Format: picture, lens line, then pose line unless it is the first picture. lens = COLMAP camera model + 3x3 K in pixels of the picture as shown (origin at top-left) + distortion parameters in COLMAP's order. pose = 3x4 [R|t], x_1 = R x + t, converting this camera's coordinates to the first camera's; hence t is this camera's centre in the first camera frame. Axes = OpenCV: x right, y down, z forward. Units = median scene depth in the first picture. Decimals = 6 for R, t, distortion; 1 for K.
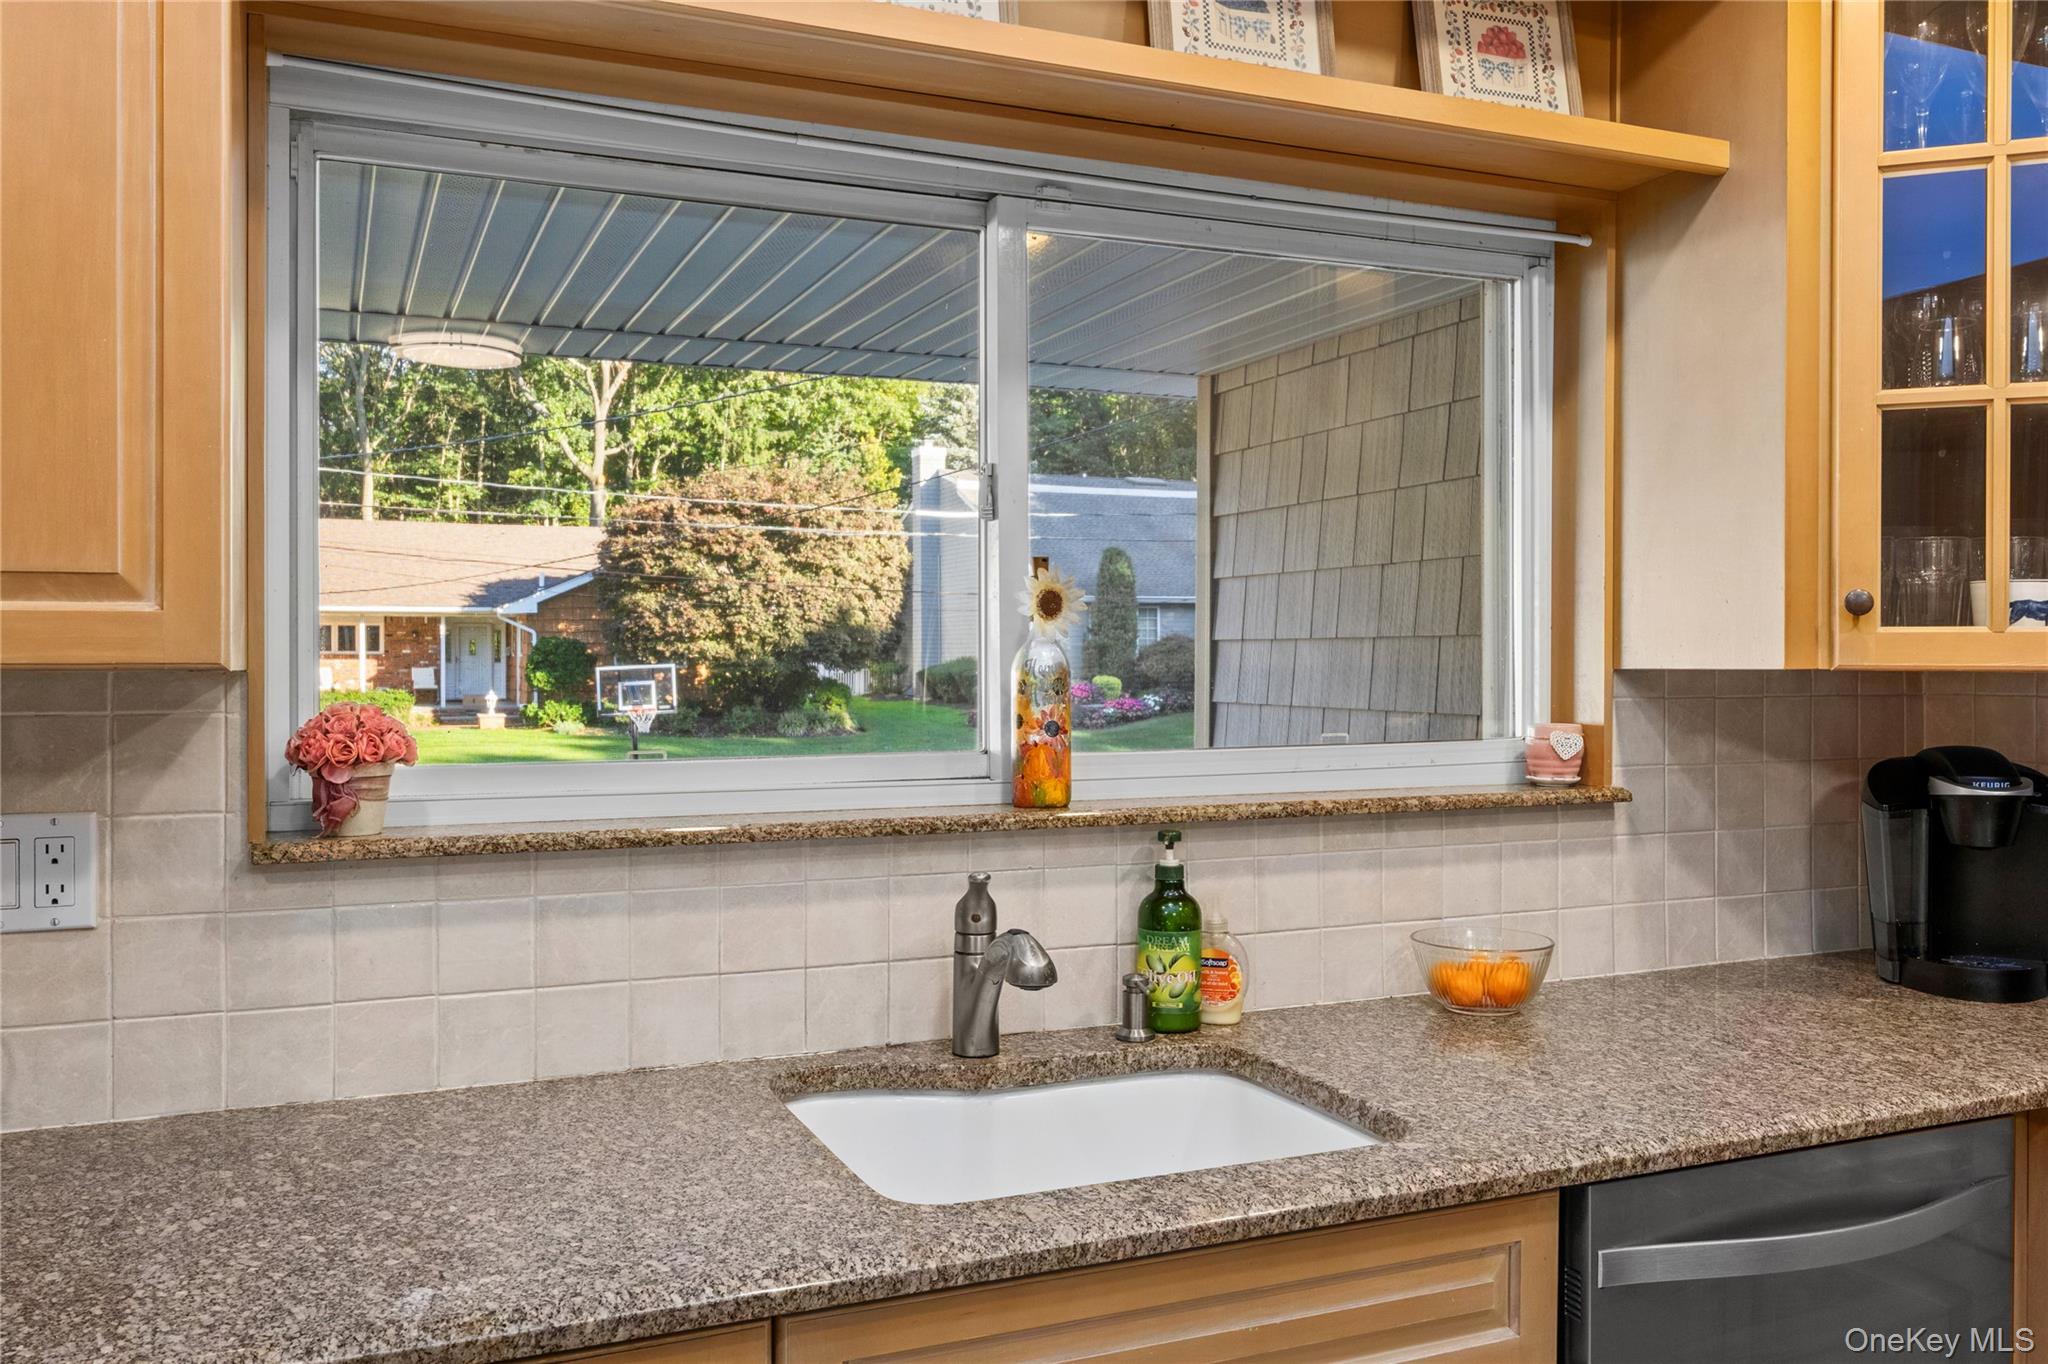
lens RADIAL K [[1615.3, 0, 1020.5], [0, 1615.3, 669.8], [0, 0, 1]] dist [-0.003185, 0.006496]
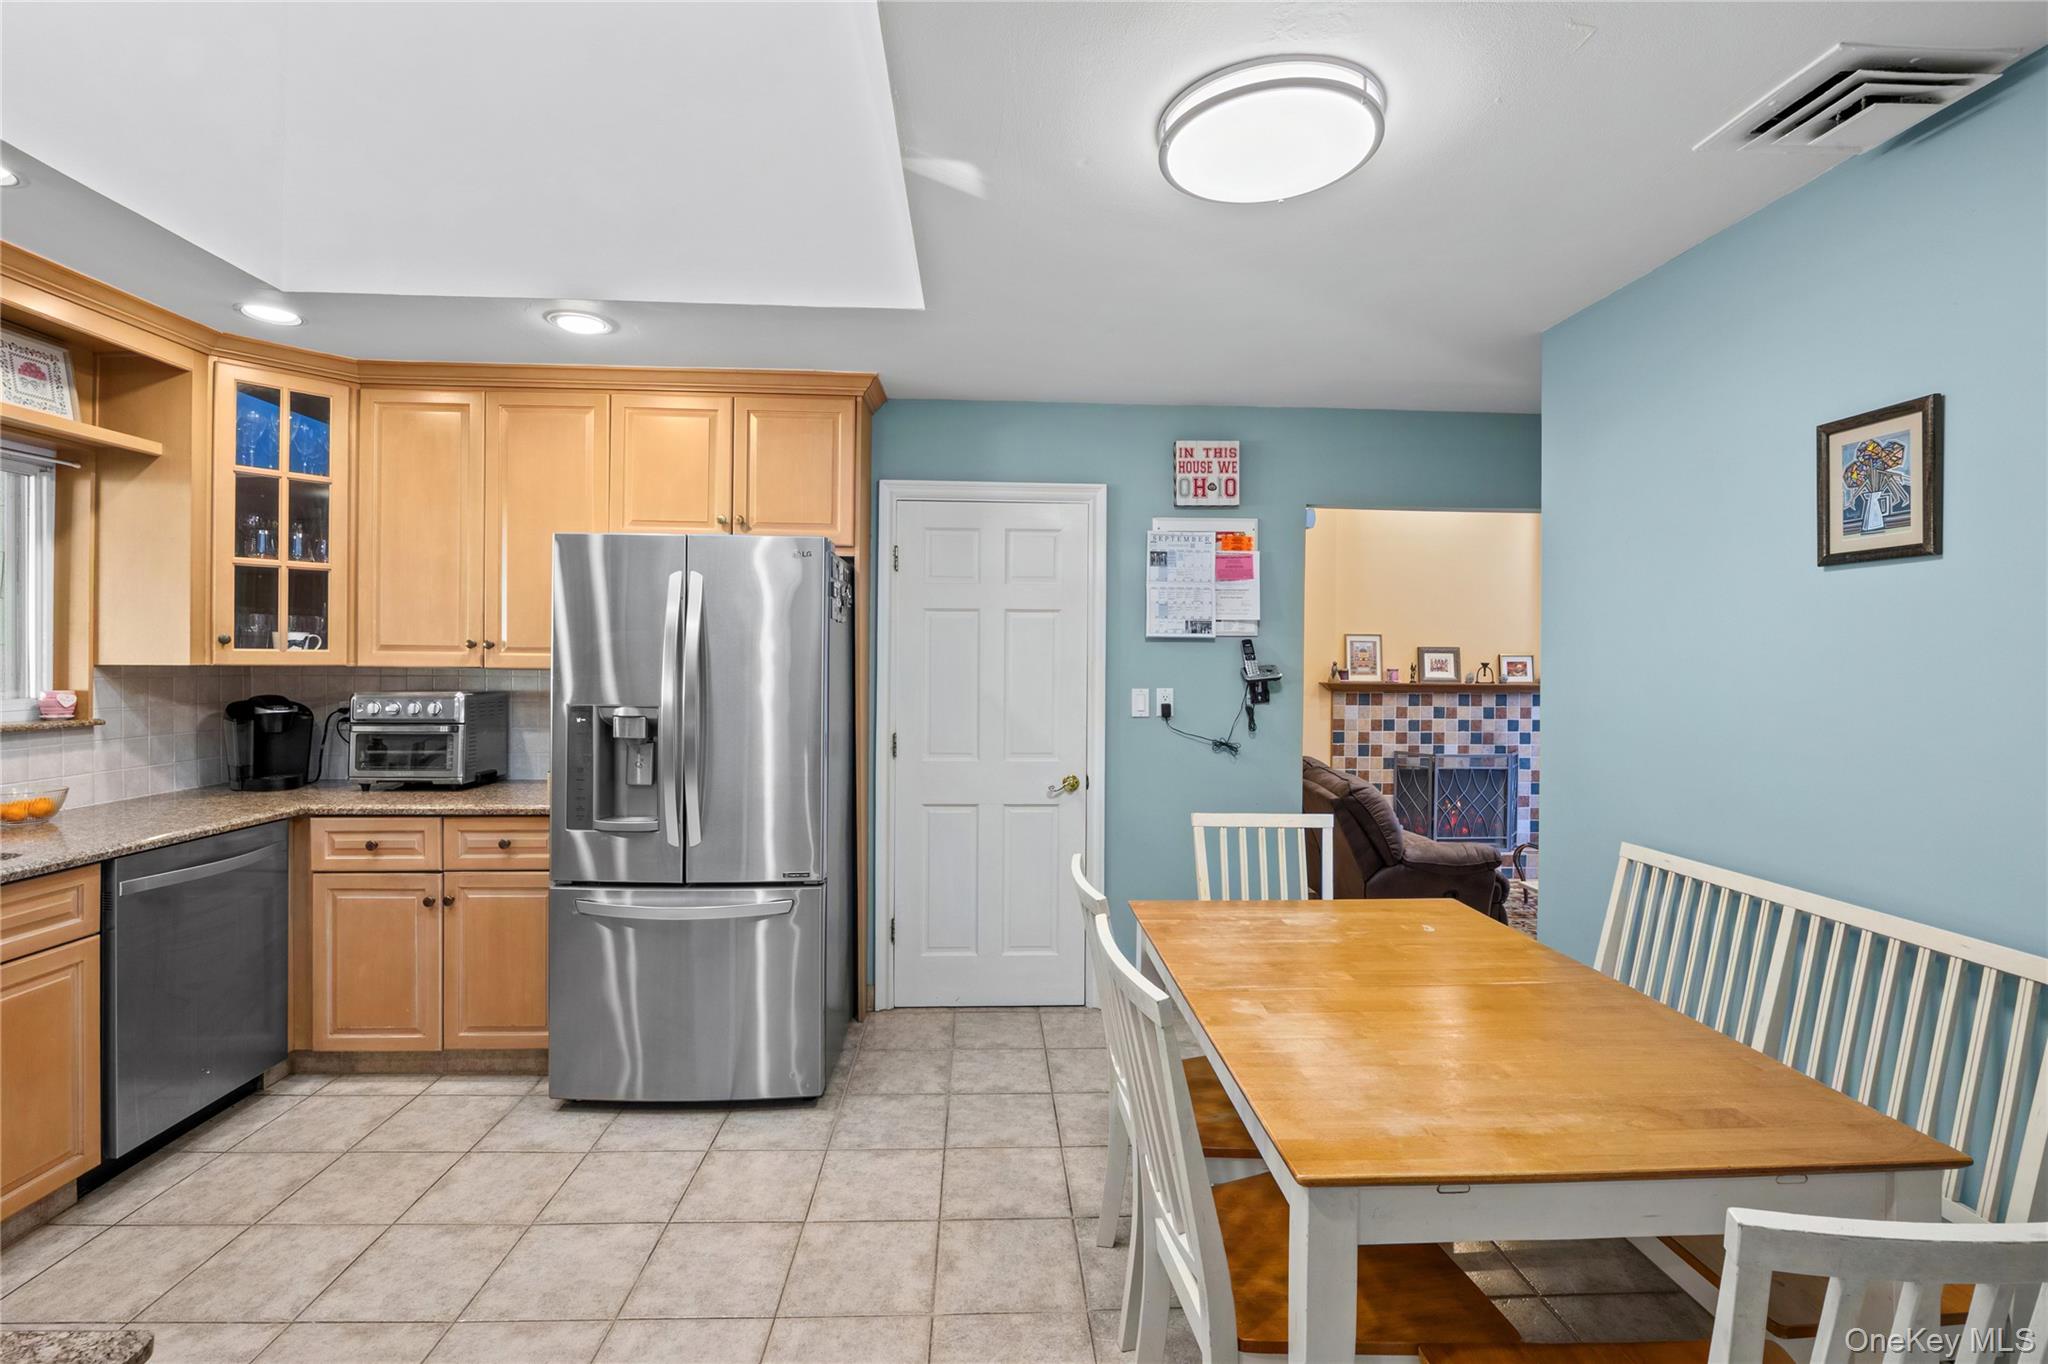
lens RADIAL K [[910.7, 0, 1007.4], [0, 910.7, 662.1], [0, 0, 1]] dist [-0.011532, 0.000705]
pose [[0.351604, 0.000616, 0.936149, -0.341680], [-0.000429, 1.000000, -0.000497, -0.004092], [-0.936149, -0.000227, 0.351604, -0.591239]]
